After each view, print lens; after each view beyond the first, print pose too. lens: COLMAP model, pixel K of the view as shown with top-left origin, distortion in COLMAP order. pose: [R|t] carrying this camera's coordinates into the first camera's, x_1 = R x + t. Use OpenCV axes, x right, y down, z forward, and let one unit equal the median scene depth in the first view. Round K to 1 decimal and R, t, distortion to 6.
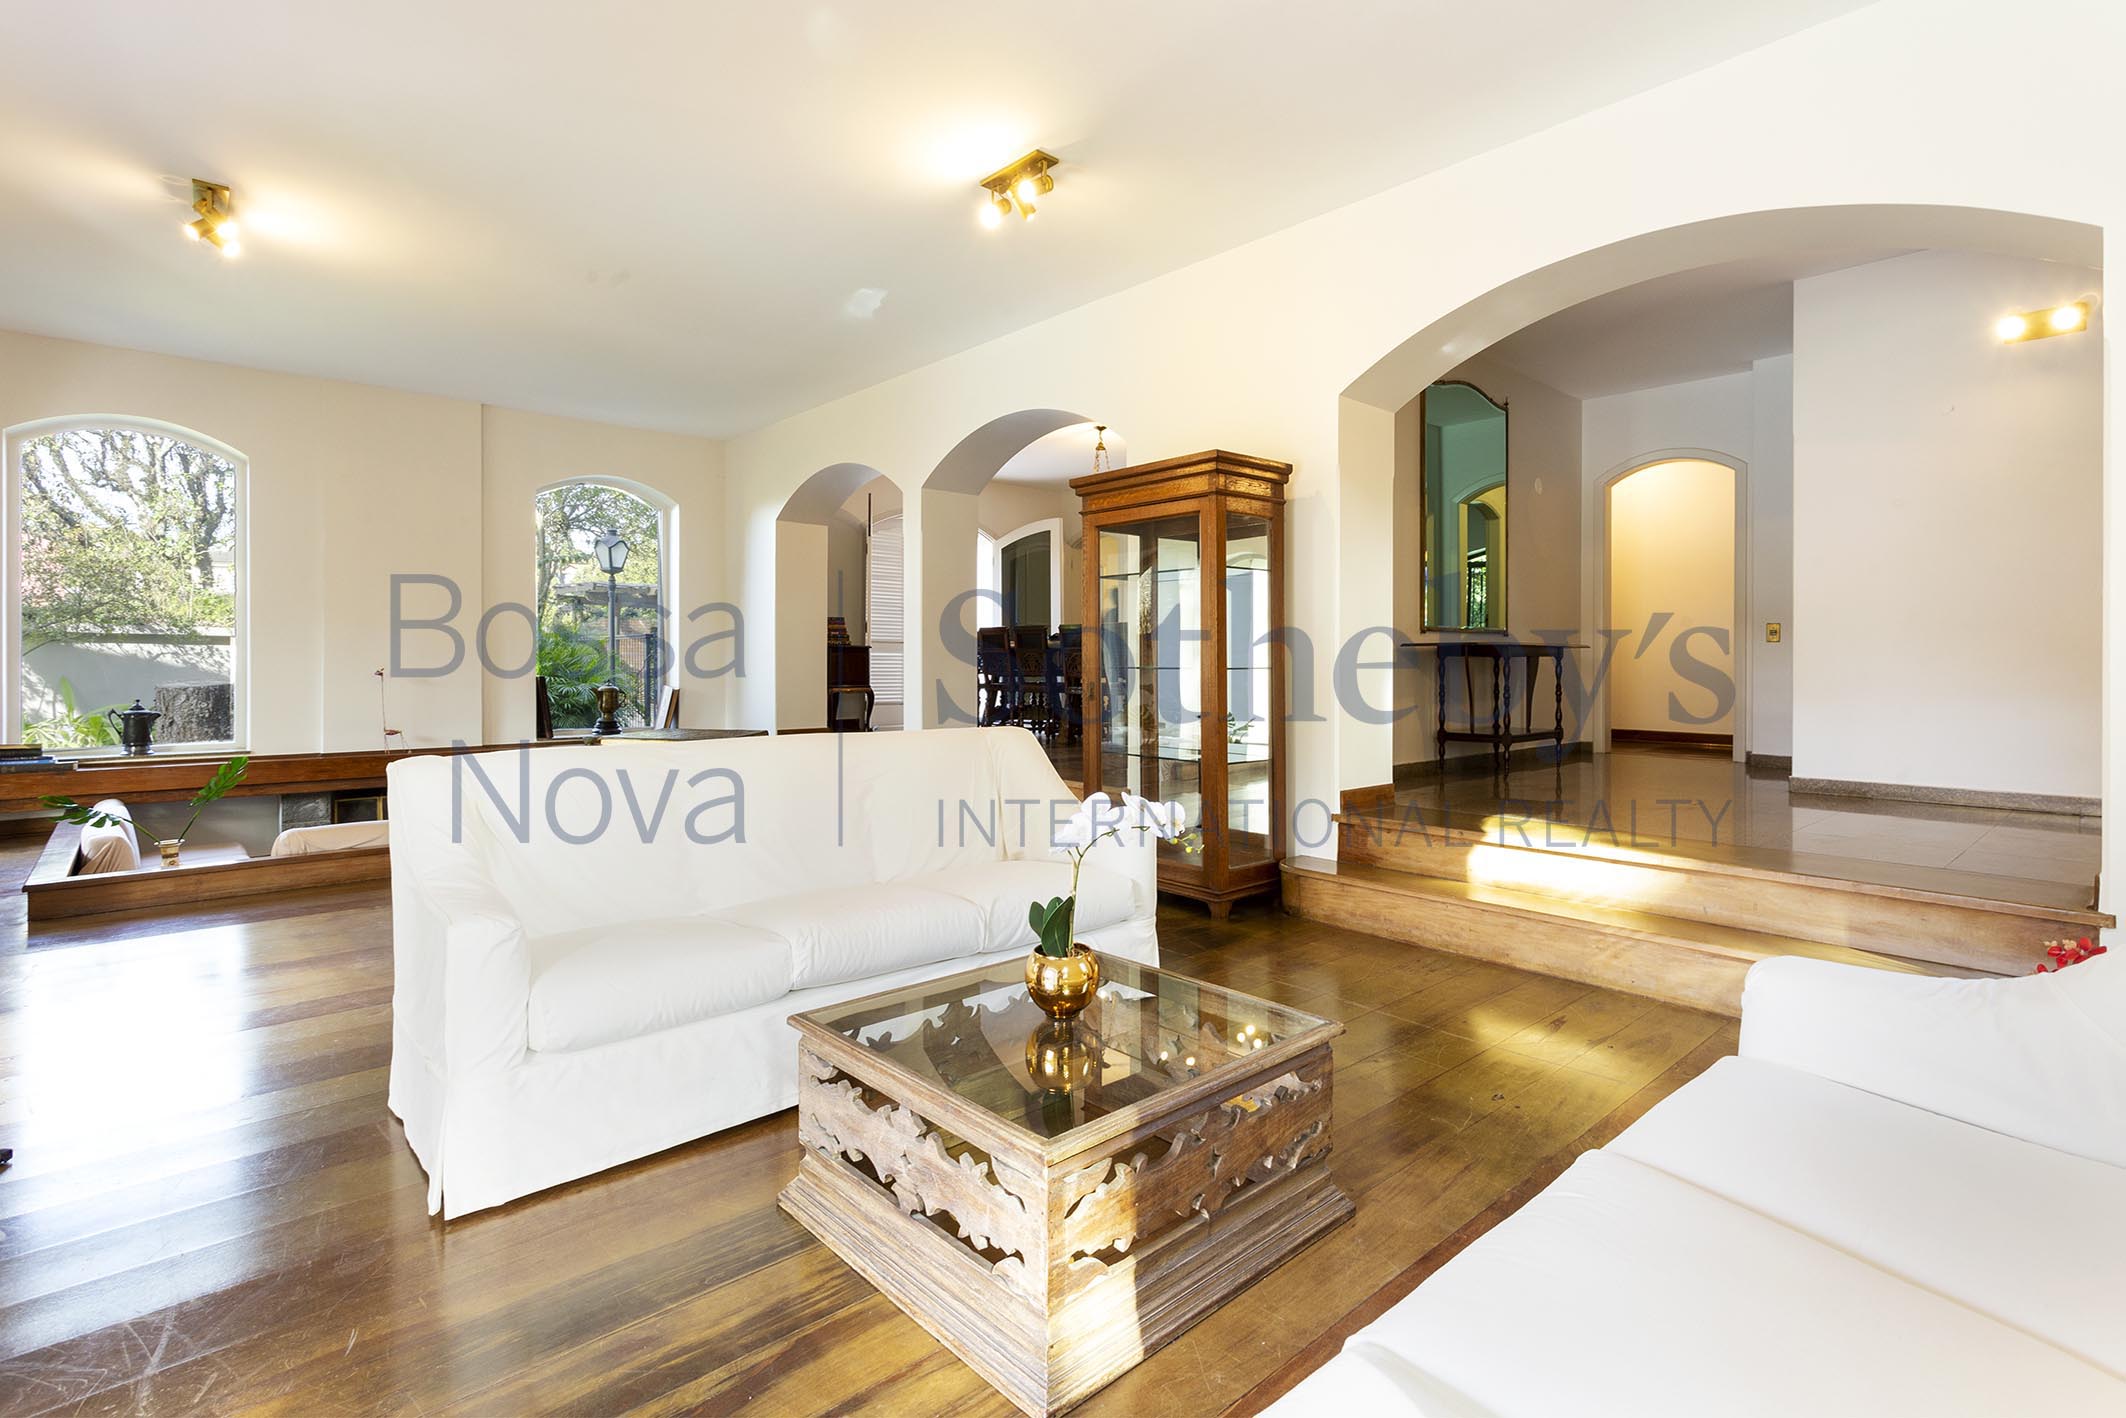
lens RADIAL K [[1029.4, 0, 1061.2], [0, 1029.4, 672.9], [0, 0, 1]] dist [0.034779, 0.000318]
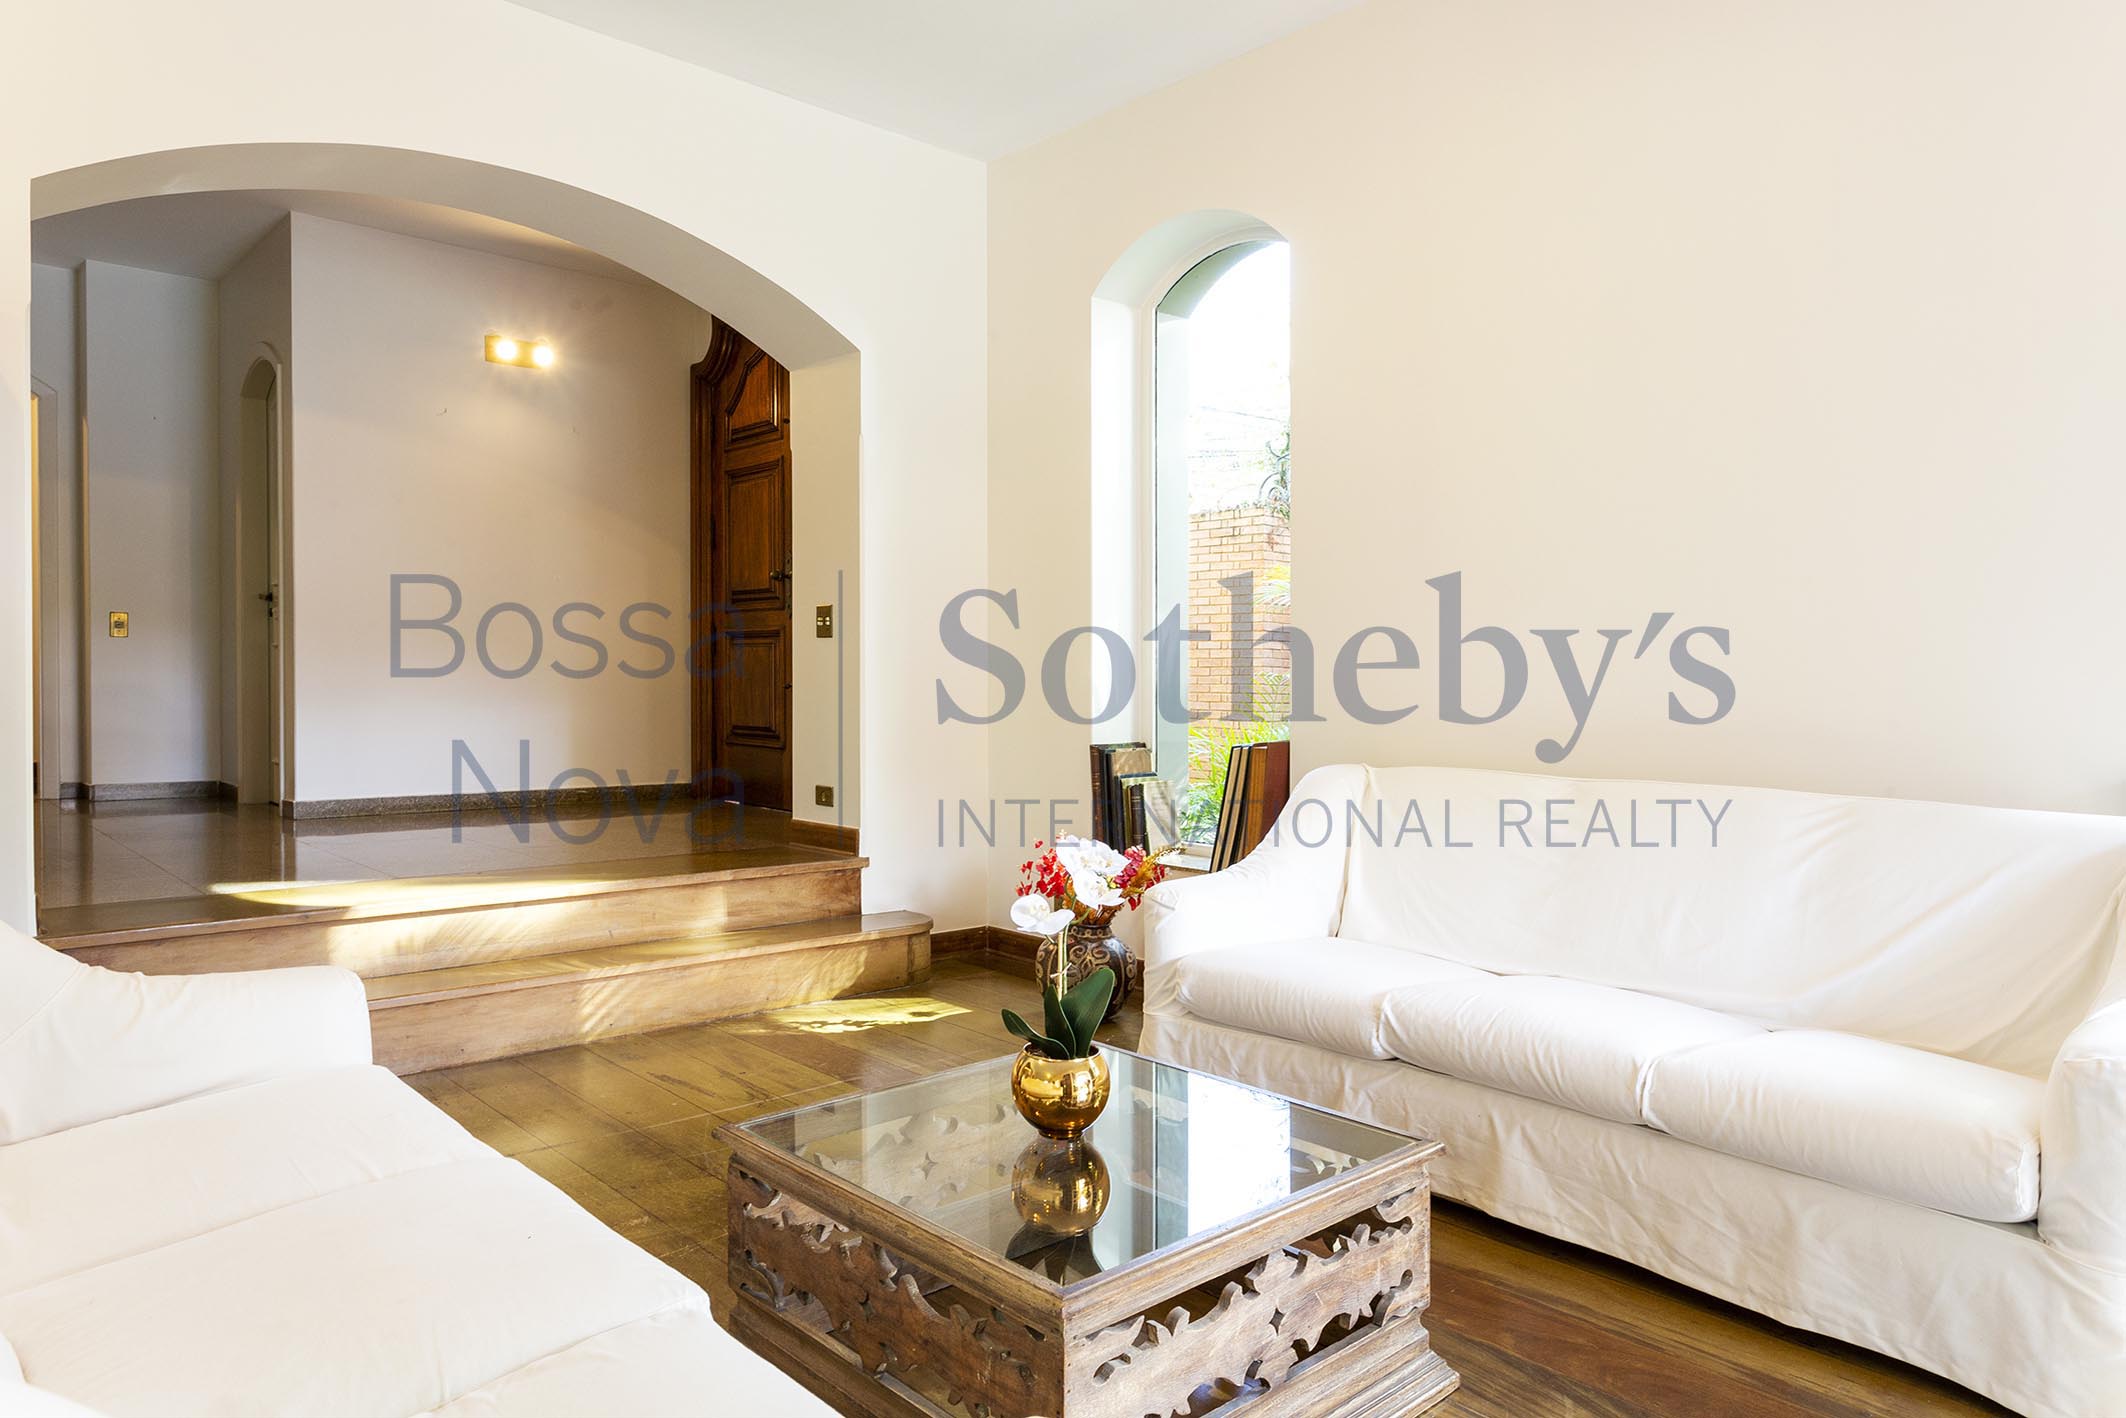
lens RADIAL K [[1357.9, 0, 1063.0], [0, 1357.9, 709.0], [0, 0, 1]] dist [-0.039450, 0.000281]
pose [[-0.009024, -0.020154, 0.999756, -0.738461], [-0.000362, 0.999797, 0.020151, 0.004064], [-0.999959, -0.000180, -0.009029, 0.769510]]
